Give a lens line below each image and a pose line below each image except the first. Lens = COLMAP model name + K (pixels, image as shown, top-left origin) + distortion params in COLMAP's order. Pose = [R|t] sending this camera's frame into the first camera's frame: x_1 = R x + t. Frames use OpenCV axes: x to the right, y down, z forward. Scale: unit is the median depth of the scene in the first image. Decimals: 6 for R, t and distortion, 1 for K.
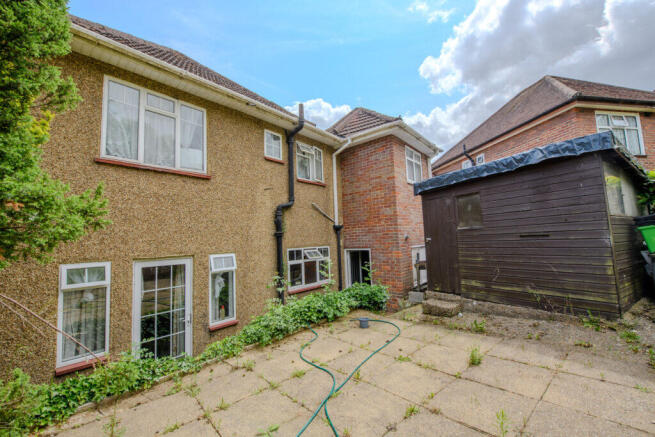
lens RADIAL K [[261.0, 0, 328.5], [0, 261.0, 215.8], [0, 0, 1]] dist [-0.019229, -0.000556]
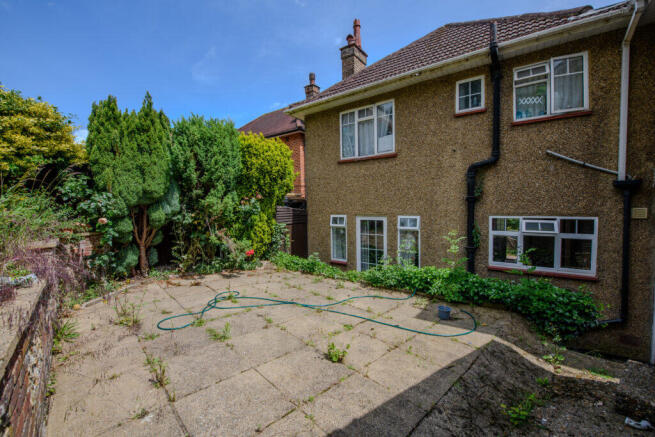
lens RADIAL K [[261.0, 0, 325.0], [0, 261.0, 215.7], [0, 0, 1]] dist [-0.019229, -0.000556]
pose [[0.075338, 0.081105, -0.993854, 0.653491], [0.104738, 0.990530, 0.088773, -0.002570], [0.991642, -0.110782, 0.066130, 0.443893]]
